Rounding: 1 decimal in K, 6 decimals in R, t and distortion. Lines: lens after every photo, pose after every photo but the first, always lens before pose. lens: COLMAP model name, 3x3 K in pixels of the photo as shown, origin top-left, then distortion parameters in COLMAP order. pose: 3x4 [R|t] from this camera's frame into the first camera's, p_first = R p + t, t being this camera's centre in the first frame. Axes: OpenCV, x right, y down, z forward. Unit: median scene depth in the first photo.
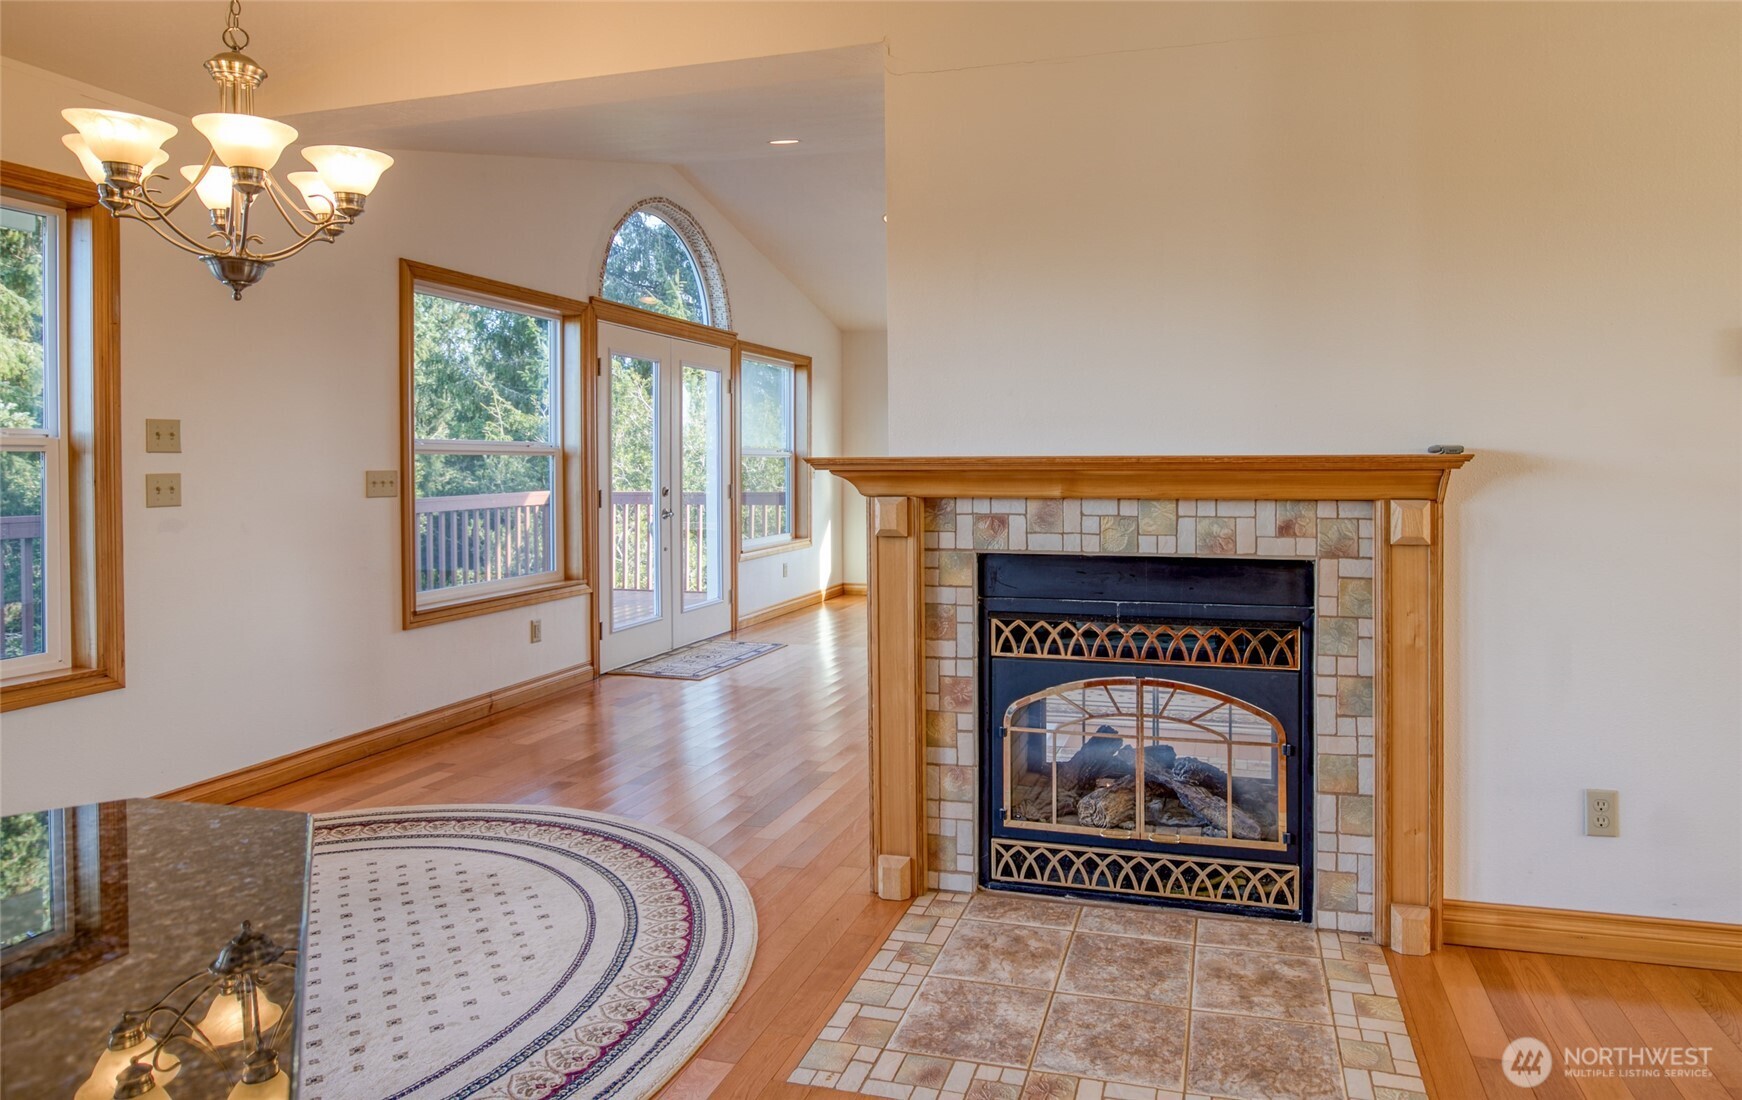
lens RADIAL K [[995.7, 0, 998.1], [0, 995.7, 461.6], [0, 0, 1]] dist [-0.027734, 0.002188]
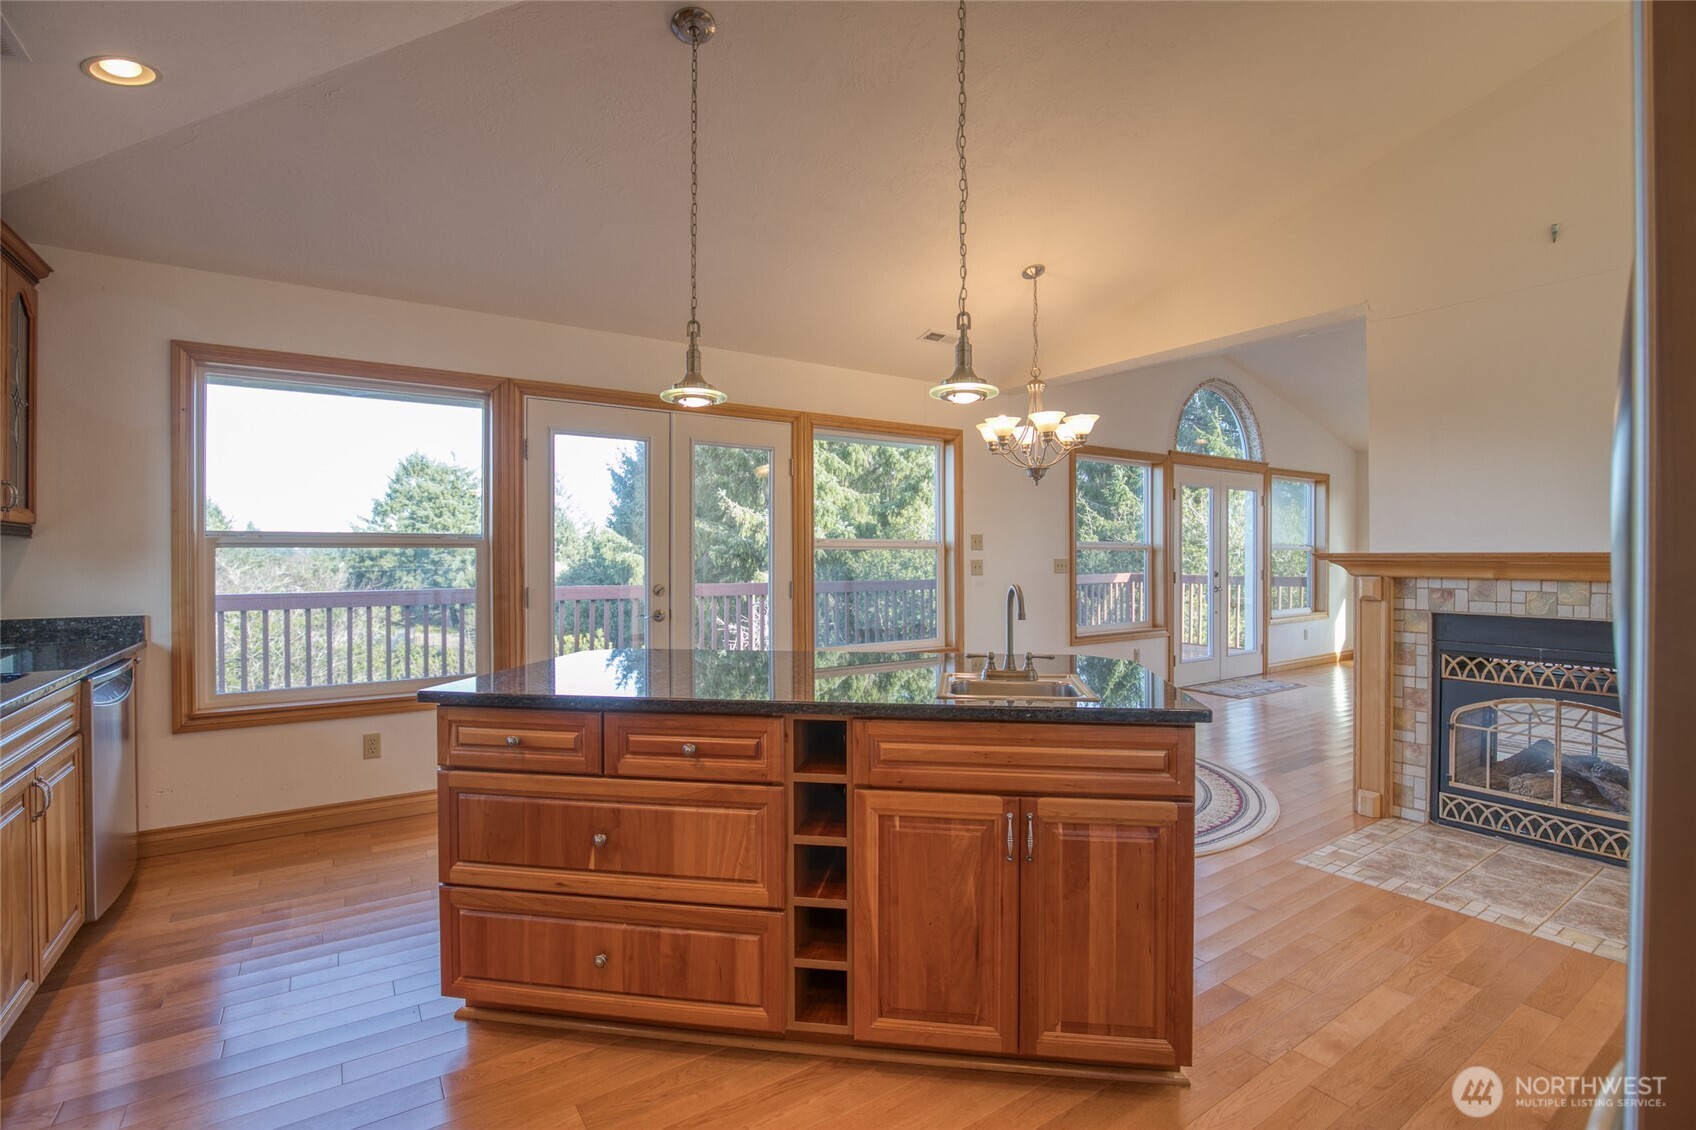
lens RADIAL K [[803.7, 0, 844.8], [0, 803.7, 560.3], [0, 0, 1]] dist [-0.030576, 0.003698]
pose [[0.736983, 0.007270, -0.675872, 0.142546], [-0.000730, 0.999950, 0.009960, -0.004631], [0.675911, -0.006847, 0.736951, -0.578211]]
